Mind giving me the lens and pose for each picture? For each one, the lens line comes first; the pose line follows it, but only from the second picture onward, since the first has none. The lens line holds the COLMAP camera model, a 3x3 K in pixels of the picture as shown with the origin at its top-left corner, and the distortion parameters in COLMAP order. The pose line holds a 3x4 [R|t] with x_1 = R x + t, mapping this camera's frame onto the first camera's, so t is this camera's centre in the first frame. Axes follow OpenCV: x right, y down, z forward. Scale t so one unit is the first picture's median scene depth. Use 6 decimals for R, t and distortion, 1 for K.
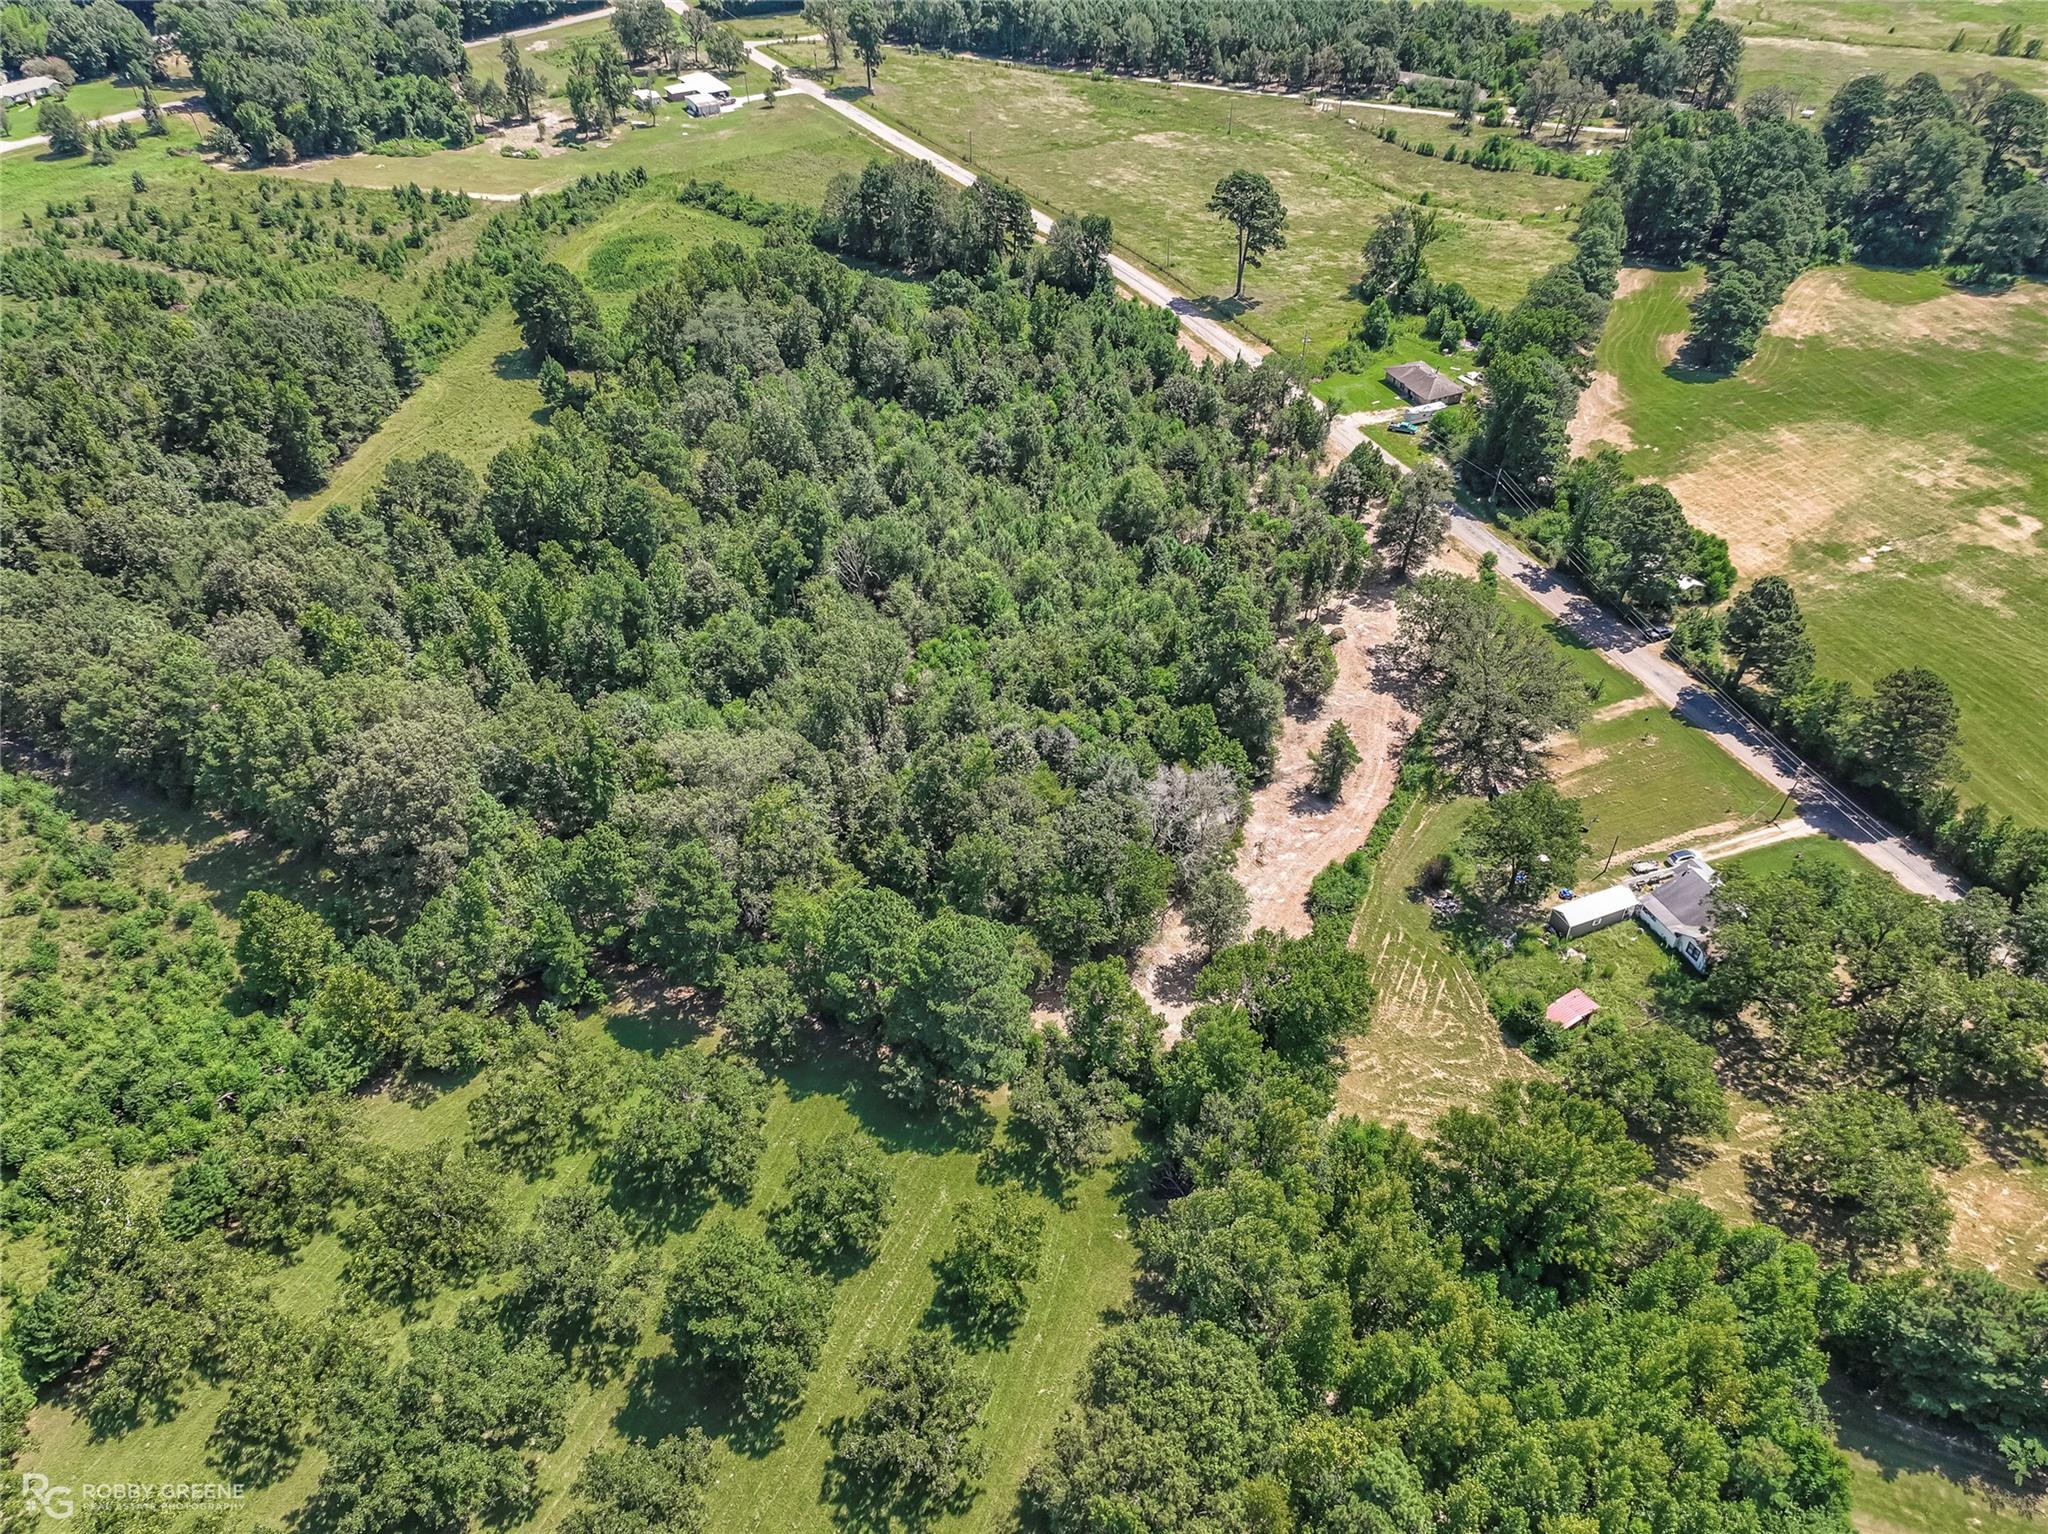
lens RADIAL K [[1435.7, 0, 1024.0], [0, 1435.7, 767.0], [0, 0, 1]] dist [0.020016, 0.040468]
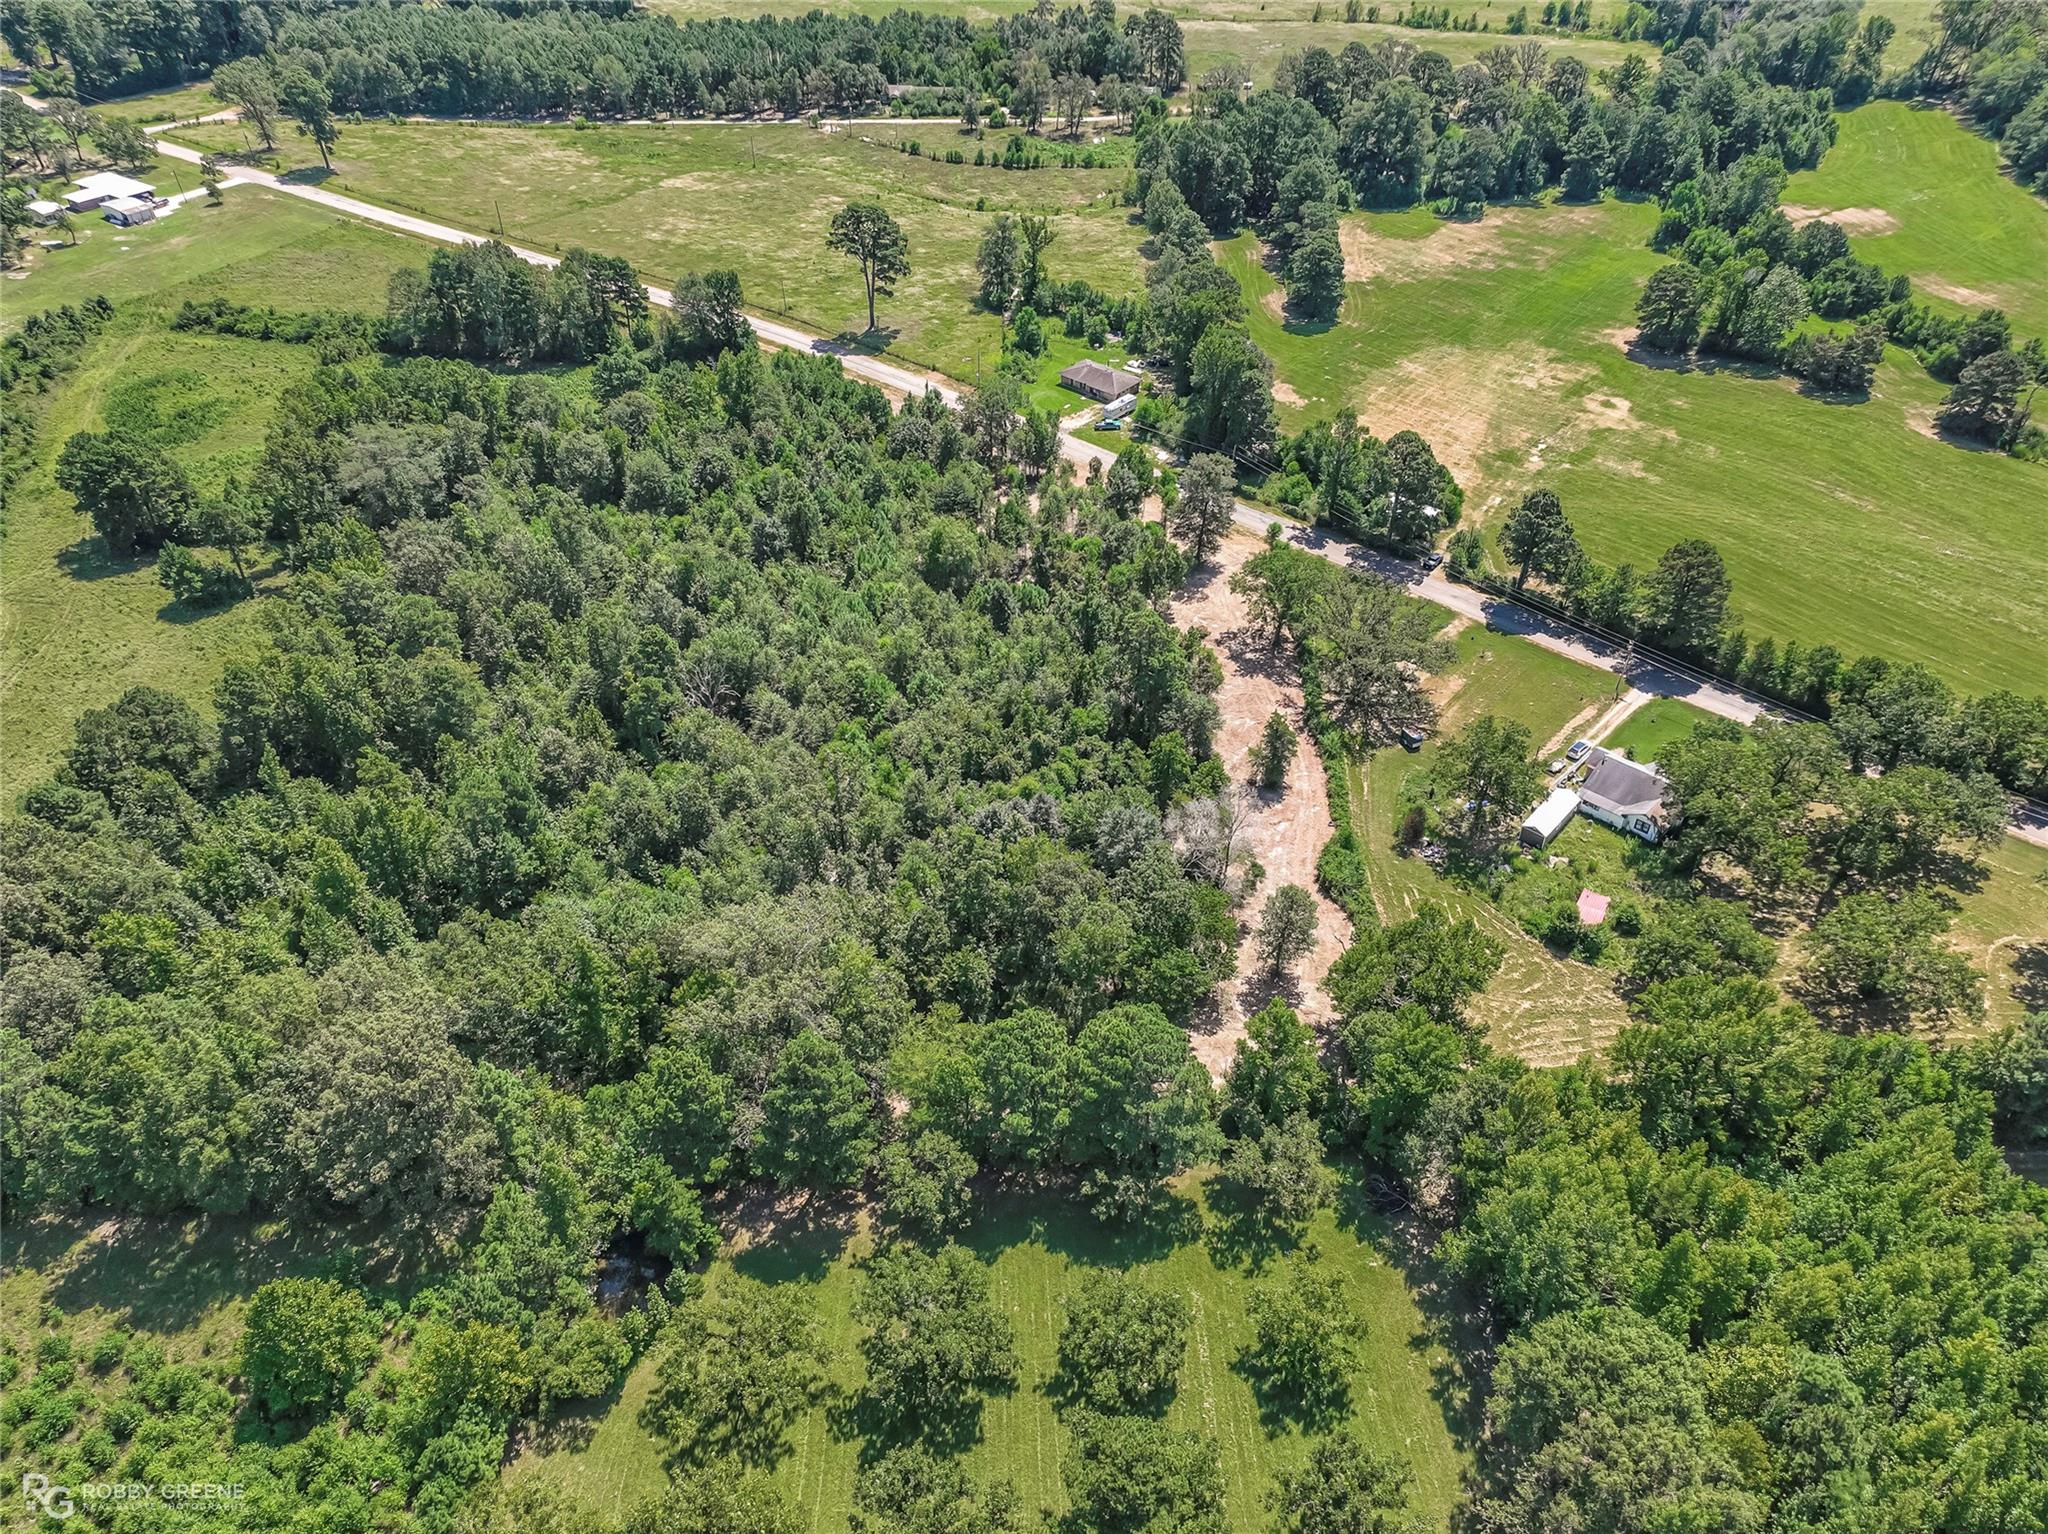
lens RADIAL K [[1435.7, 0, 1024.0], [0, 1435.7, 767.0], [0, 0, 1]] dist [0.020016, 0.040468]
pose [[0.900248, -0.277285, 0.335658, -0.210100], [0.278877, 0.959295, 0.044509, -0.063333], [-0.334336, 0.053538, 0.940932, 0.061475]]
